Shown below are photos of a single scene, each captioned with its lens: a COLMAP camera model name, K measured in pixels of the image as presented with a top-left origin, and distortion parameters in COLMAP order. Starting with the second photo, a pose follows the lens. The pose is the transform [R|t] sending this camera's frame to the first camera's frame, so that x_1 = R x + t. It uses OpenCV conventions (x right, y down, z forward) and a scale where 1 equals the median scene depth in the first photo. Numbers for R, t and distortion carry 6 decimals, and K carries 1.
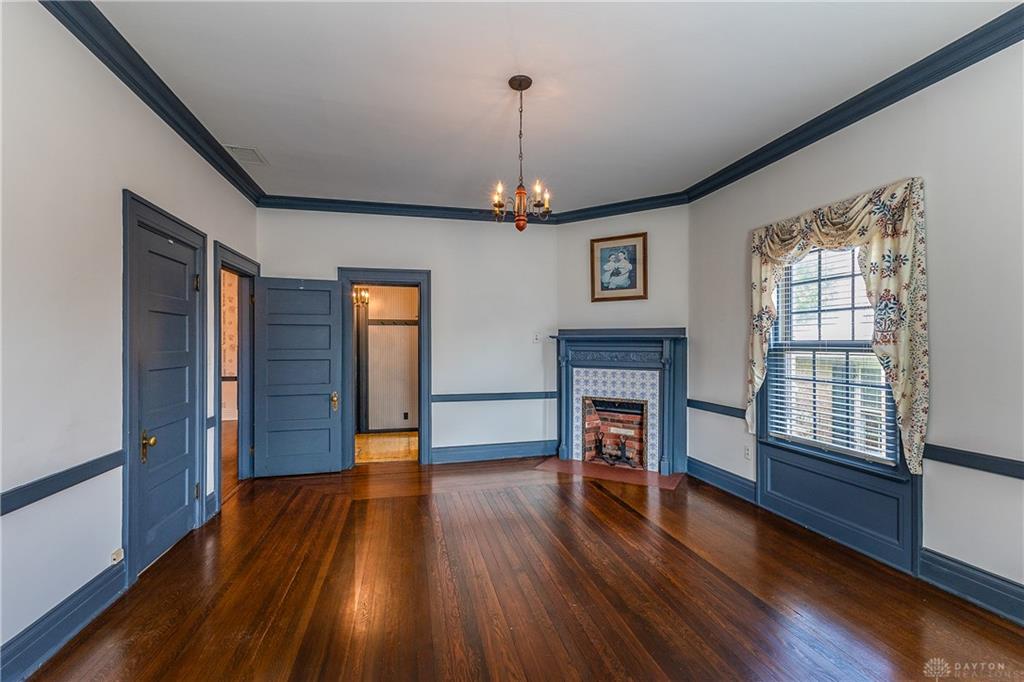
lens RADIAL K [[452.0, 0, 513.9], [0, 452.0, 345.3], [0, 0, 1]] dist [0.001849, 0.000395]
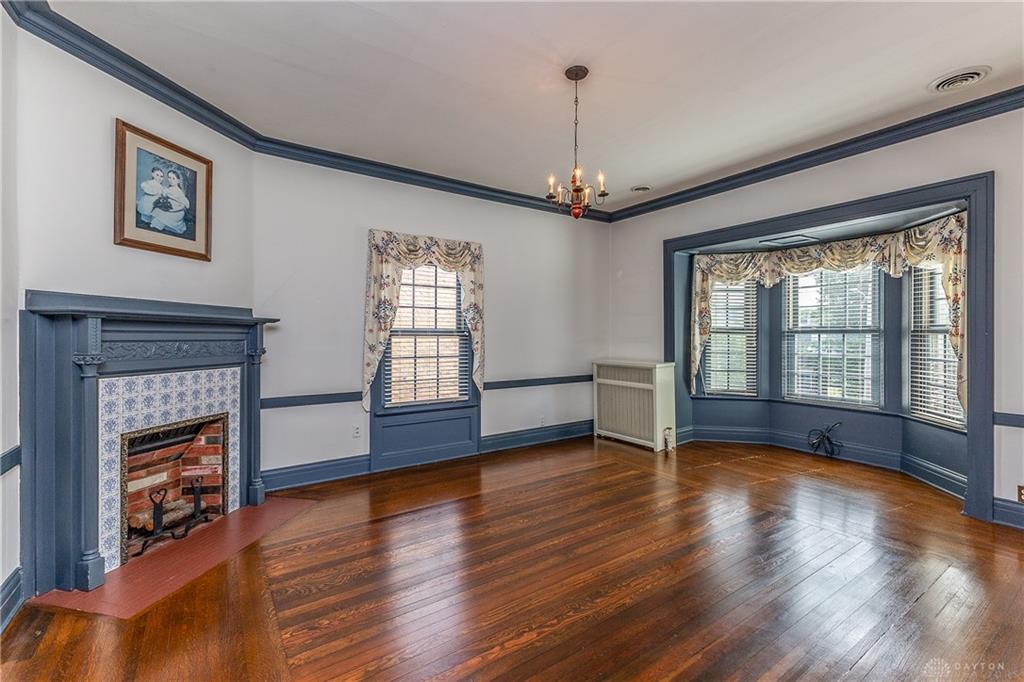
lens RADIAL K [[436.4, 0, 524.7], [0, 436.4, 334.1], [0, 0, 1]] dist [0.000644, 0.000089]
pose [[-0.370996, -0.002105, 0.928632, -0.462049], [-0.001942, 0.999997, 0.001491, 0.002765], [-0.928632, -0.001250, -0.370999, 0.789417]]
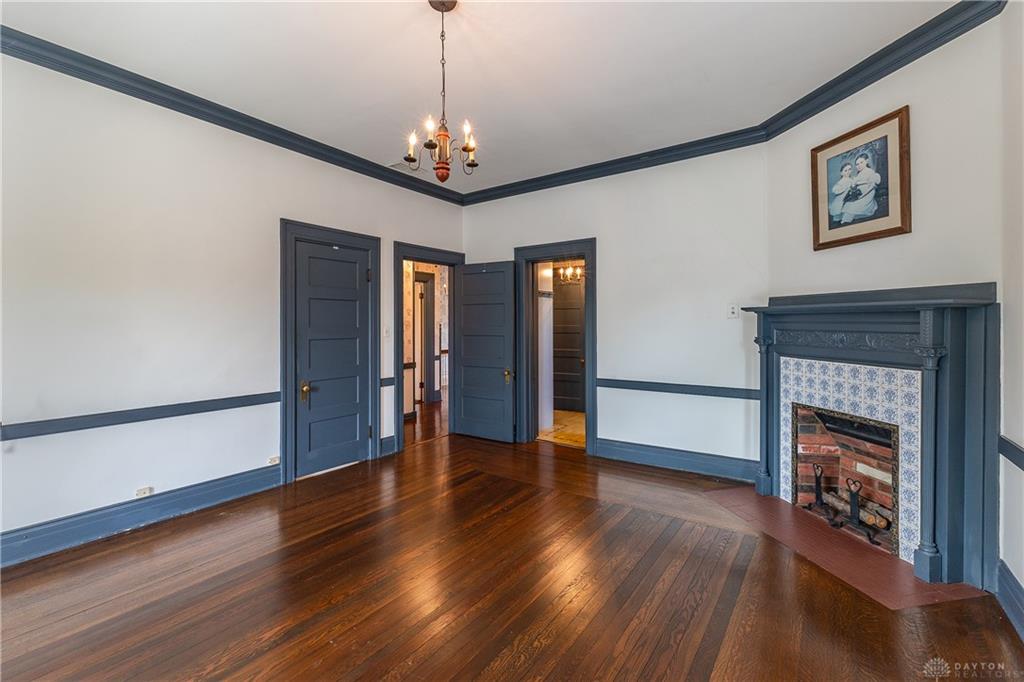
lens RADIAL K [[450.8, 0, 506.4], [0, 450.8, 324.8], [0, 0, 1]] dist [0.001687, 0.000225]
pose [[0.648634, 0.001092, -0.761100, 0.381236], [0.001855, 0.999994, 0.003015, 0.002357], [0.761098, -0.003367, 0.648628, 0.296153]]
